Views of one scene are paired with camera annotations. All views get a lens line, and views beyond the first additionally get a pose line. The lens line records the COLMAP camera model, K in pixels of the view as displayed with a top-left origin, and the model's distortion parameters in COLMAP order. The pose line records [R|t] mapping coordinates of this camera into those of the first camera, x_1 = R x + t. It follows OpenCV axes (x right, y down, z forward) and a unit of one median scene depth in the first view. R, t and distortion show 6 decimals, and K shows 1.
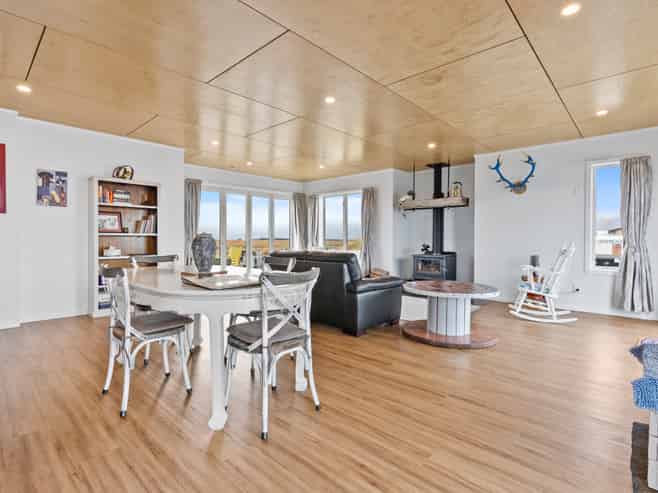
lens RADIAL K [[336.3, 0, 329.6], [0, 336.3, 244.5], [0, 0, 1]] dist [0.000171, 0.000399]
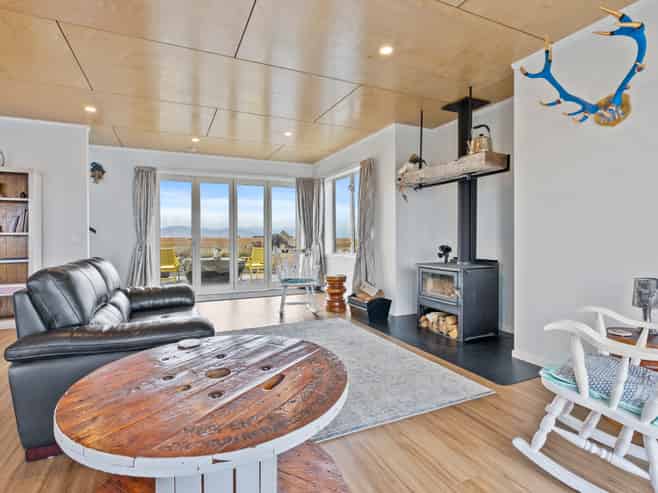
lens RADIAL K [[336.3, 0, 325.7], [0, 336.3, 243.6], [0, 0, 1]] dist [0.000171, 0.000399]
pose [[0.924186, 0.000539, -0.381942, 0.321041], [0.000727, 0.999995, 0.003170, -0.006141], [0.381941, -0.003207, 0.924181, 0.391803]]
